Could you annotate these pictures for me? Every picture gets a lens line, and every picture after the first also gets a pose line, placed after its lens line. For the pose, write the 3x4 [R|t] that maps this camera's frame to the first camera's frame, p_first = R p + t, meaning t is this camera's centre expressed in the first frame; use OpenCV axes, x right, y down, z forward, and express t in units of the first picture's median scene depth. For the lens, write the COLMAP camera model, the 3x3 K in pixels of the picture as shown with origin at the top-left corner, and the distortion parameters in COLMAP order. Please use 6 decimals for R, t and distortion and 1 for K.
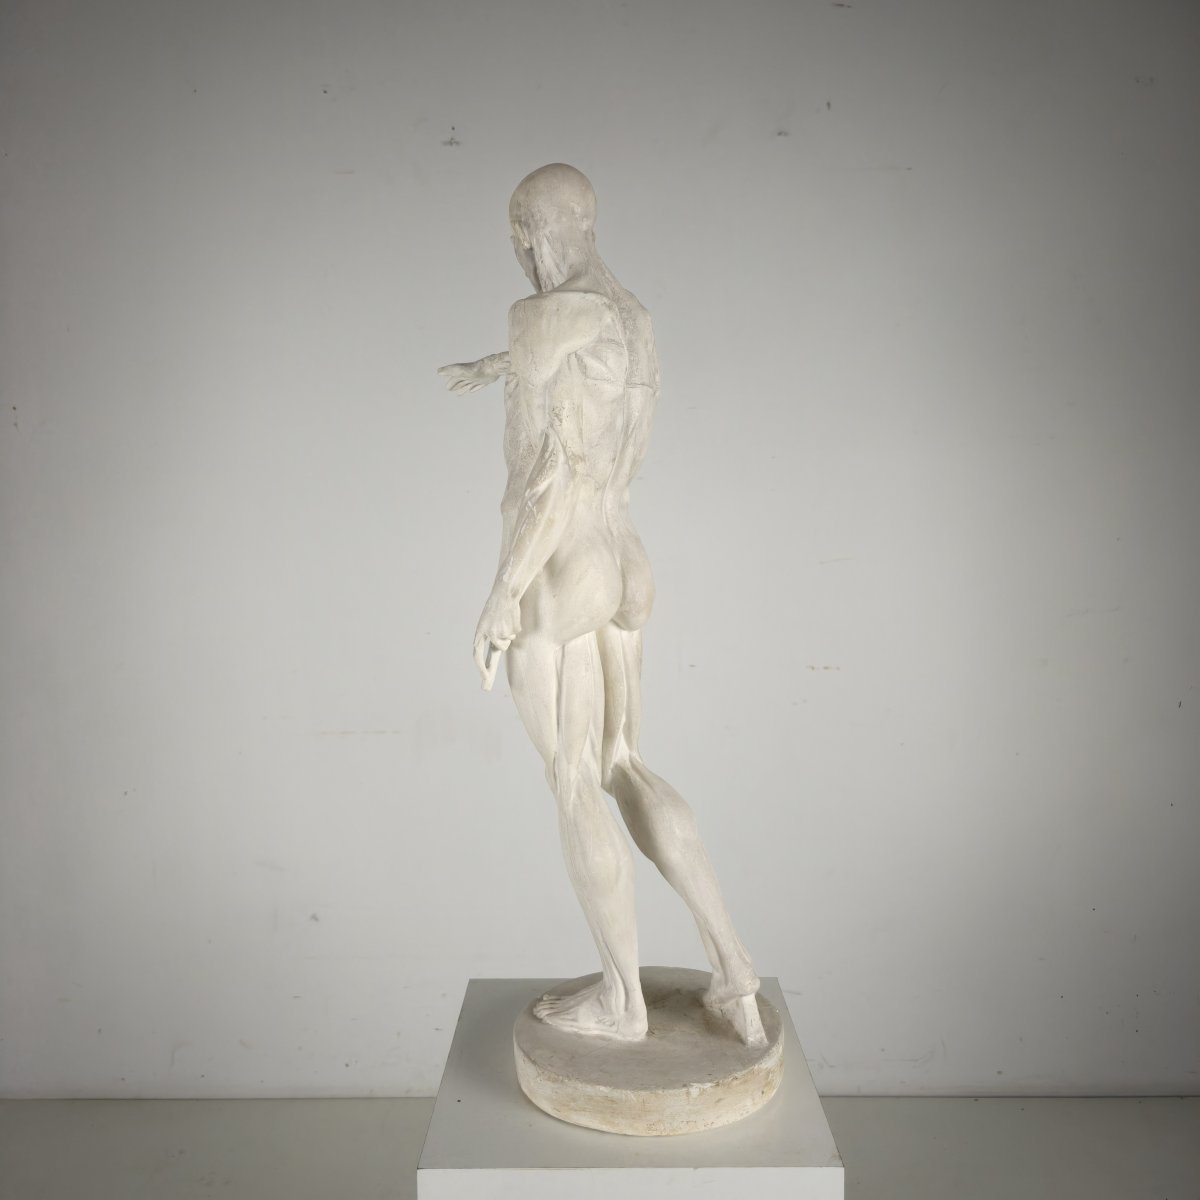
lens RADIAL K [[1114.5, 0, 595.4], [0, 1114.5, 585.1], [0, 0, 1]] dist [-0.006162, 0.000000]
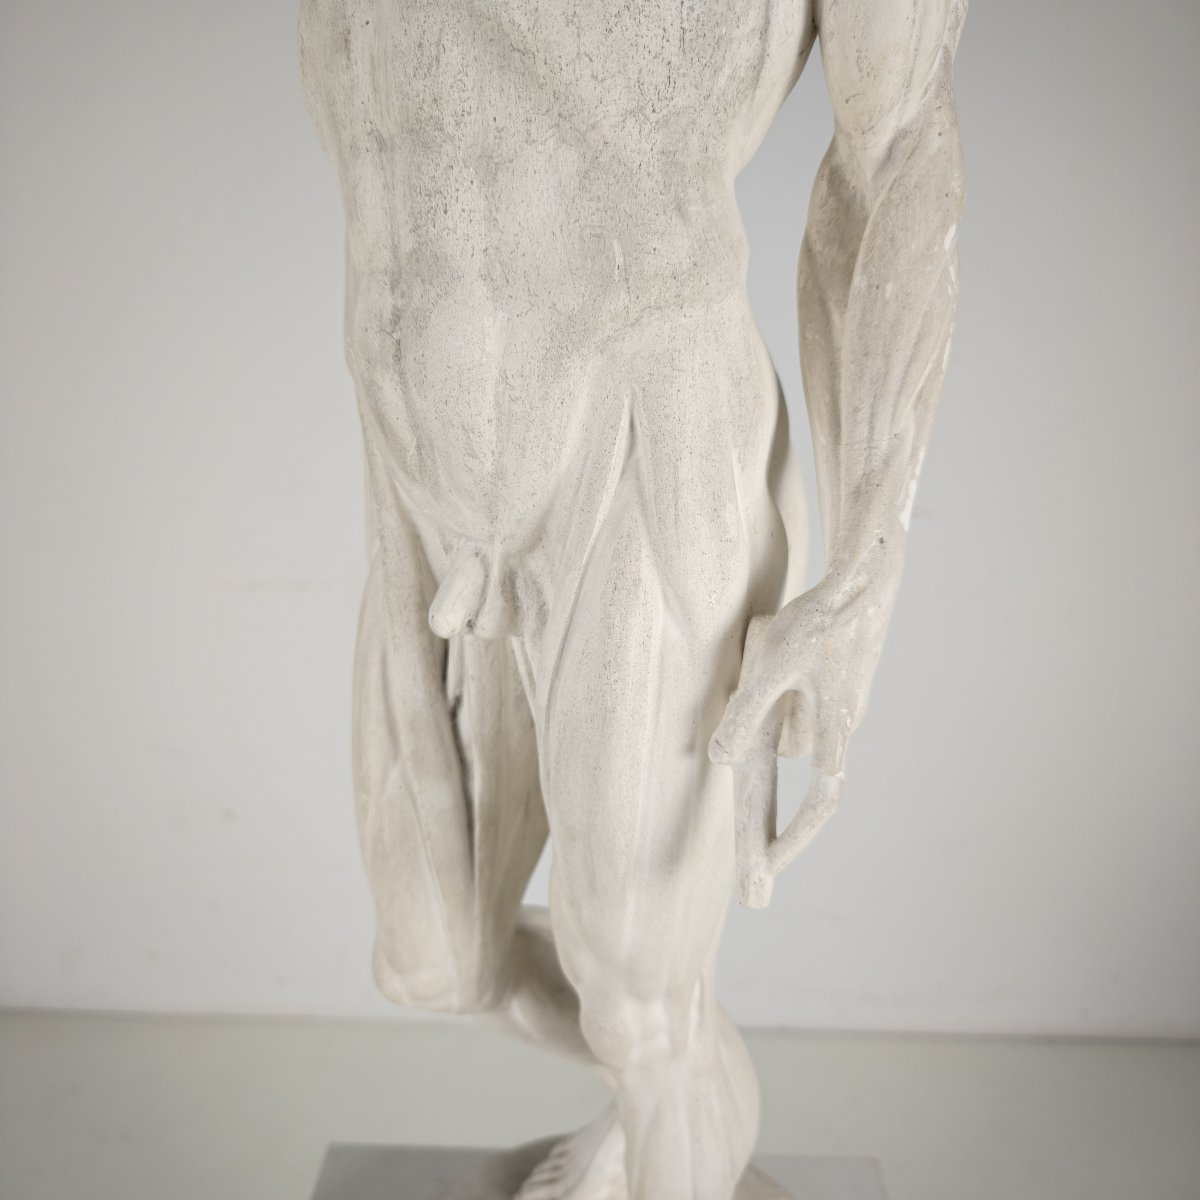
lens RADIAL K [[1114.5, 0, 596.9], [0, 1114.5, 584.1], [0, 0, 1]] dist [-0.006162, 0.000000]
pose [[0.999734, 0.021199, -0.009105, 0.011726], [-0.018986, 0.980146, 0.197367, -0.021659], [0.013108, -0.197141, 0.980287, 0.271888]]
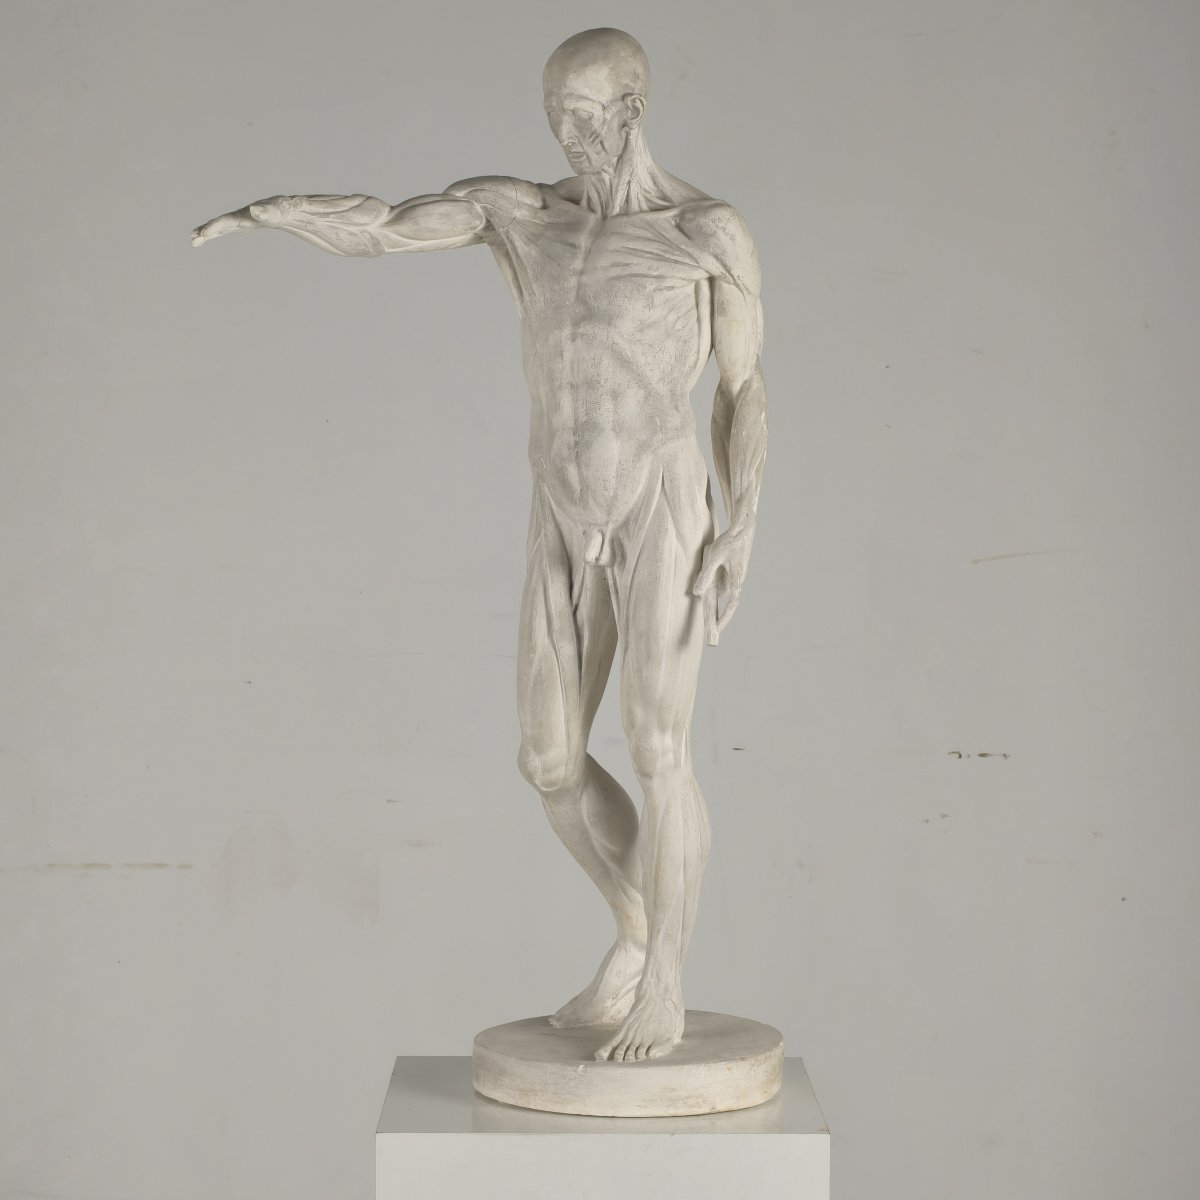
lens RADIAL K [[3975.4, 0, 599.5], [0, 3975.4, 604.6], [0, 0, 1]] dist [-0.221309, 0.000000]
pose [[0.982025, 0.006568, 0.188635, -0.252998], [0.002043, 0.998966, -0.045419, 0.086584], [-0.188739, 0.044988, 0.980996, -0.881783]]
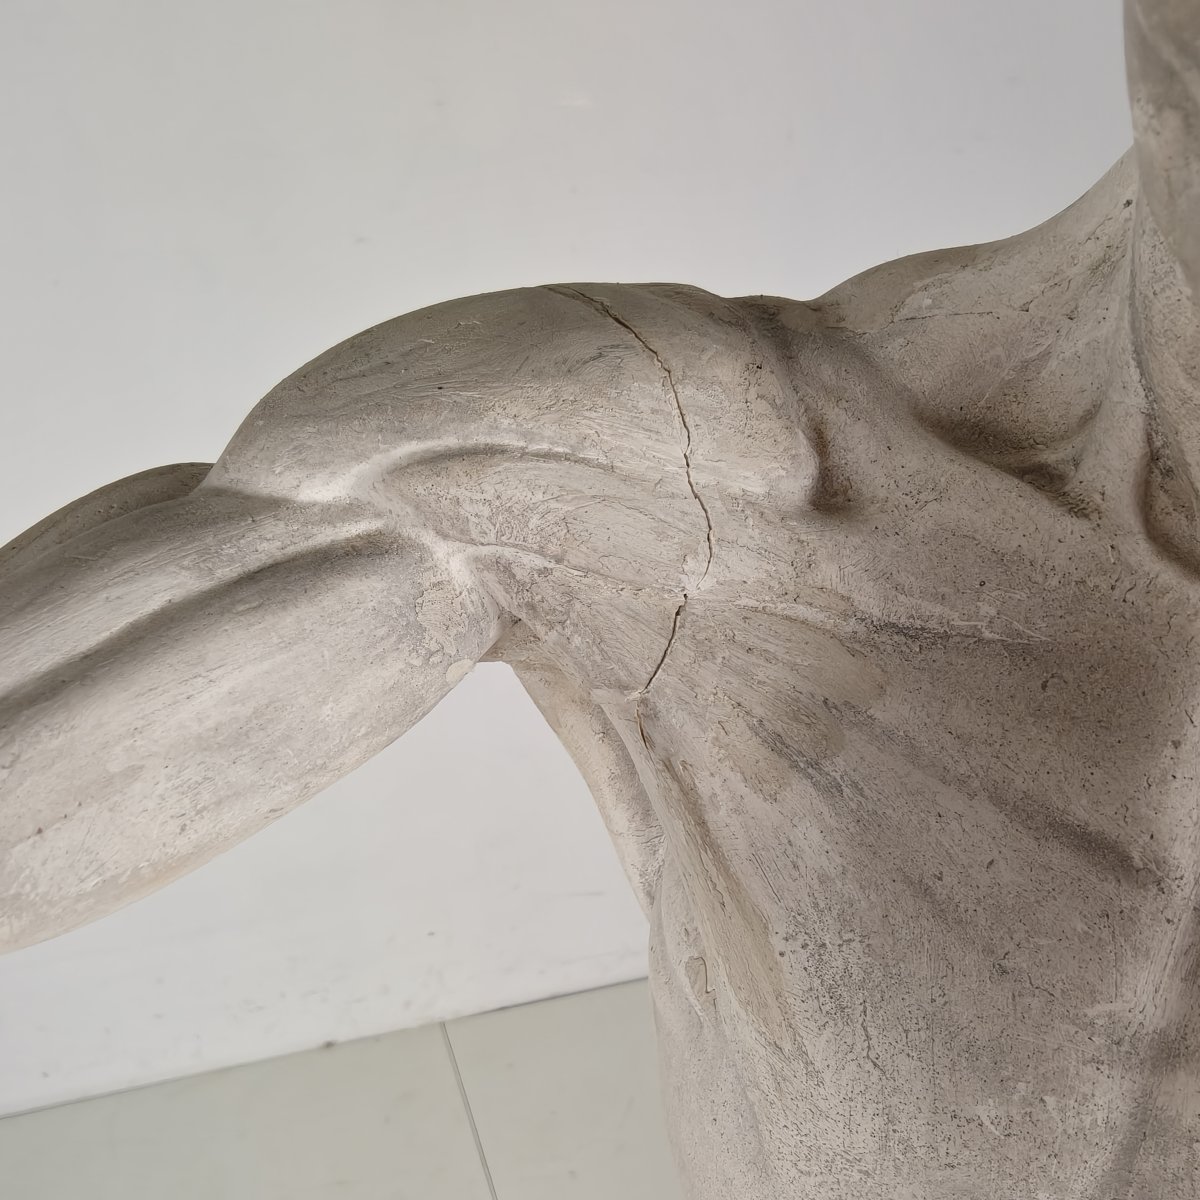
lens RADIAL K [[1114.5, 0, 534.6], [0, 1114.5, 640.2], [0, 0, 1]] dist [-0.006162, 0.000000]
pose [[0.959410, -0.135676, 0.247232, -0.054155], [0.031199, 0.922350, 0.385094, -0.124933], [-0.280282, -0.361750, 0.889145, 0.368055]]
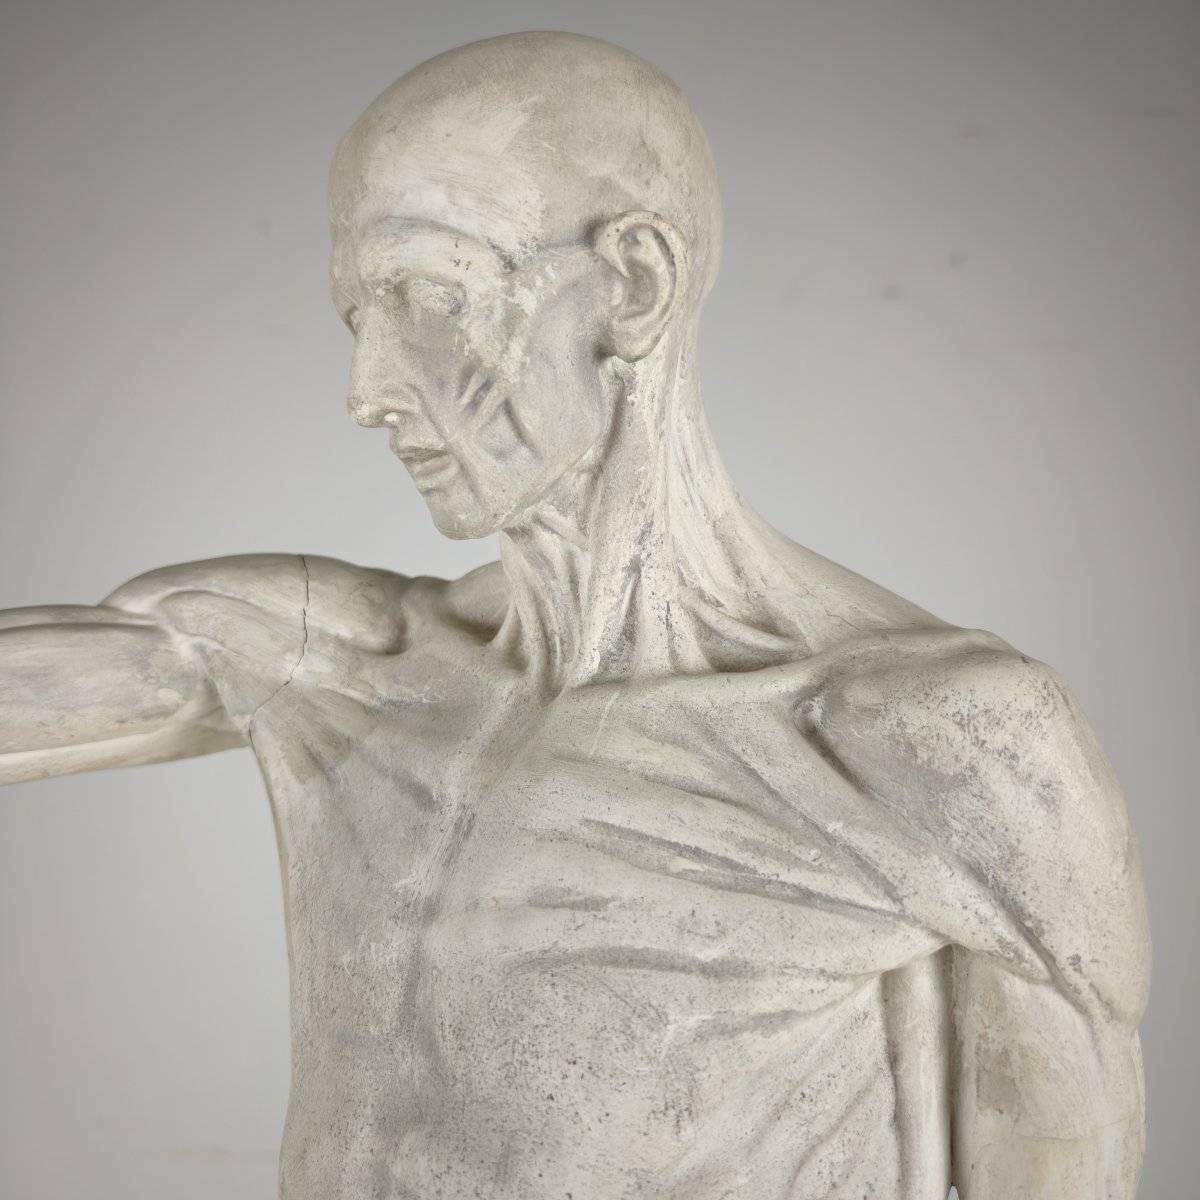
lens RADIAL K [[1114.5, 0, 578.2], [0, 1114.5, 581.2], [0, 0, 1]] dist [-0.006162, 0.000000]
pose [[0.998784, 0.029214, -0.039704, 0.003572], [-0.035404, 0.985586, -0.165428, -0.095248], [0.034299, 0.166633, 0.985422, 0.303799]]
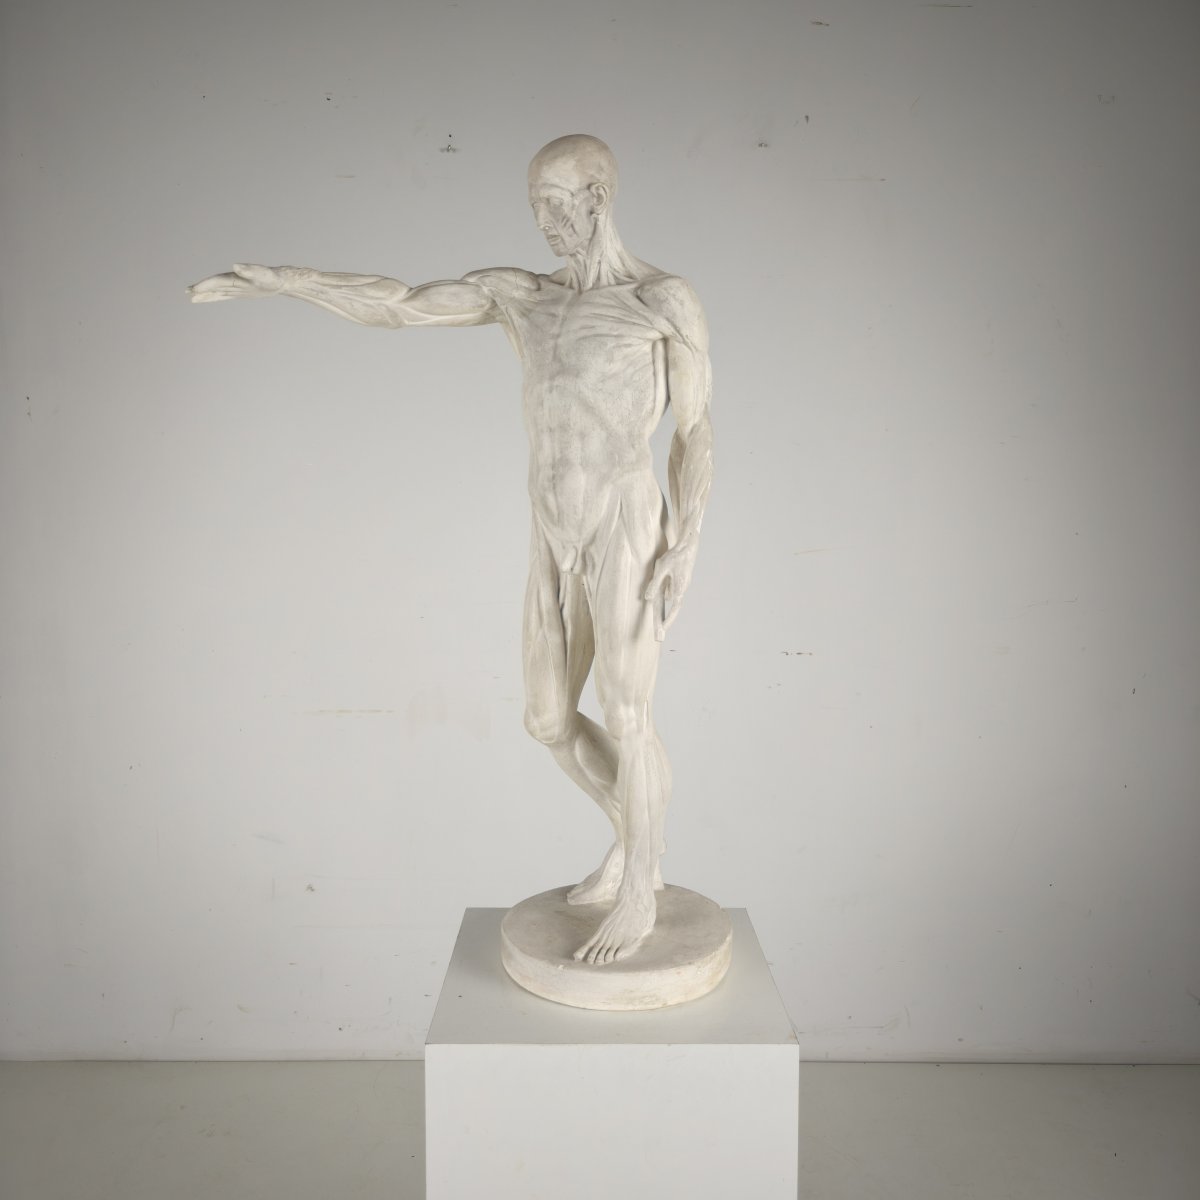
lens RADIAL K [[1114.5, 0, 587.6], [0, 1114.5, 602.1], [0, 0, 1]] dist [-0.006162, 0.000000]
pose [[0.999920, 0.009188, 0.008640, -0.002893], [-0.009222, 0.999950, 0.003923, 0.023472], [-0.008603, -0.004003, 0.999955, -0.051292]]
